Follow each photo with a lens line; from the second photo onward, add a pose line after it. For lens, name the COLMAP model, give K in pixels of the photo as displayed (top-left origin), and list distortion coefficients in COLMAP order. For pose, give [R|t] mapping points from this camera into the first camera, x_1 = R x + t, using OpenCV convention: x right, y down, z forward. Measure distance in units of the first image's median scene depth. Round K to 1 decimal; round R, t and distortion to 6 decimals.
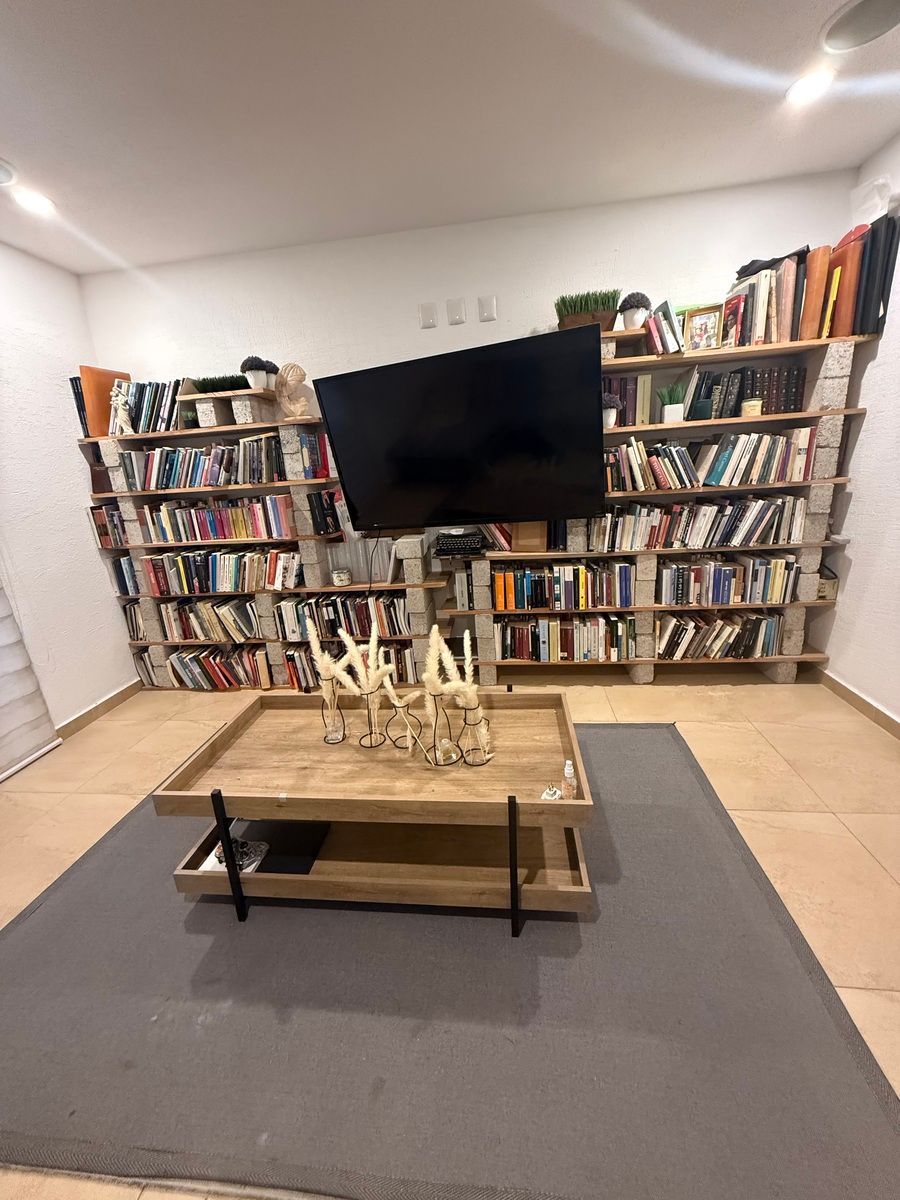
lens RADIAL K [[475.4, 0, 450.0], [0, 475.4, 600.0], [0, 0, 1]] dist [0.000110, -0.000136]
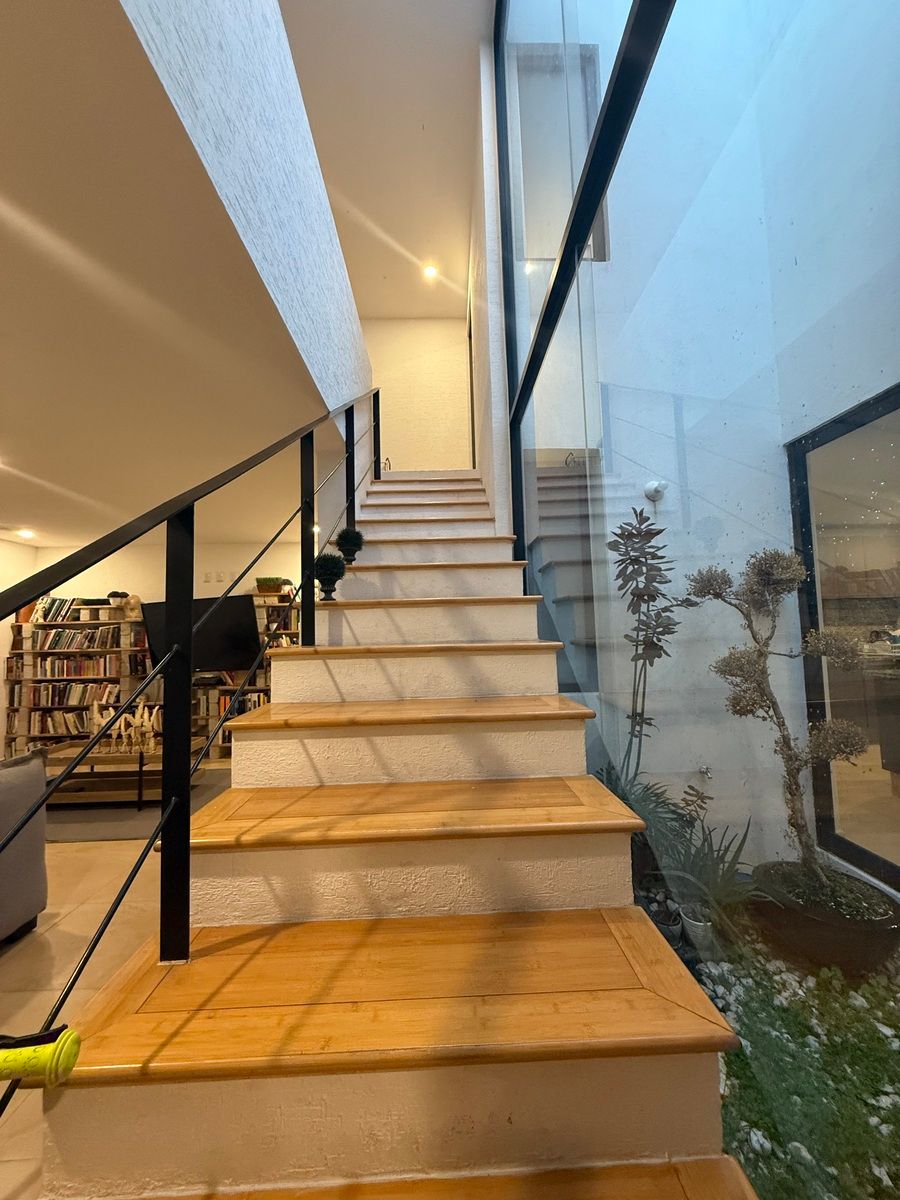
lens RADIAL K [[475.4, 0, 450.0], [0, 475.4, 600.0], [0, 0, 1]] dist [0.000110, -0.000136]
pose [[0.989706, 0.051951, 0.133356, 0.736193], [-0.002512, 0.937953, -0.346754, 0.245753], [-0.143096, 0.342849, 0.928428, -1.102955]]
